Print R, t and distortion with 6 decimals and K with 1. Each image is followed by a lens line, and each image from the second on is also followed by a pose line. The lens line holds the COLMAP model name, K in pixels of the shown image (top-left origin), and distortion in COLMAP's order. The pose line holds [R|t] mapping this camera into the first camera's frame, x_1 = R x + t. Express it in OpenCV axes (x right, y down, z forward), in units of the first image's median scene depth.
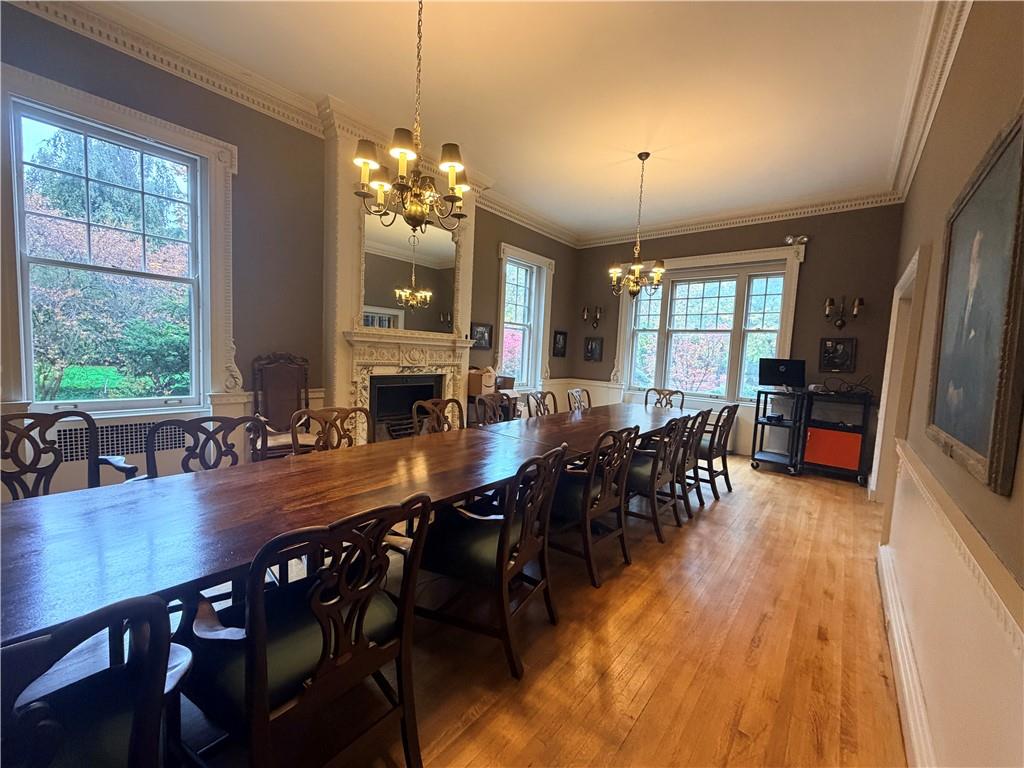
lens RADIAL K [[407.2, 0, 509.9], [0, 407.2, 384.1], [0, 0, 1]] dist [0.000123, -0.000049]
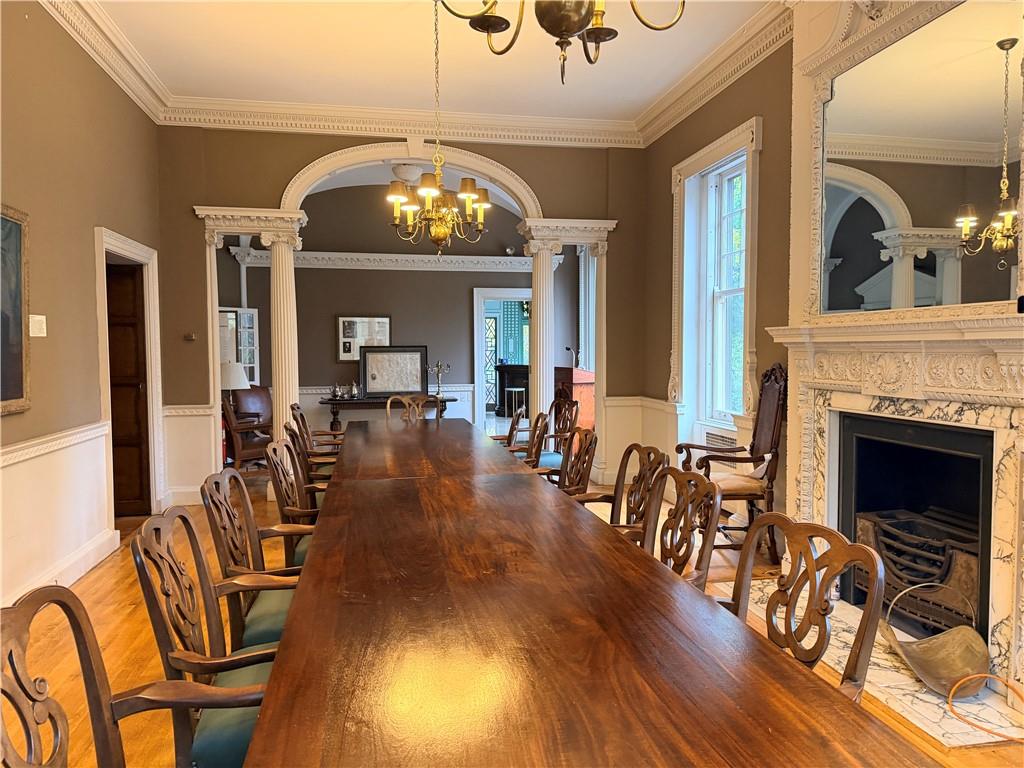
lens RADIAL K [[718.7, 0, 512.0], [0, 718.7, 384.0], [0, 0, 1]] dist [-0.000176, -0.000103]
pose [[-0.632692, -0.008184, -0.774360, 0.547381], [-0.088375, 0.994174, 0.061700, -0.067188], [0.769344, 0.107472, -0.629730, 1.154806]]
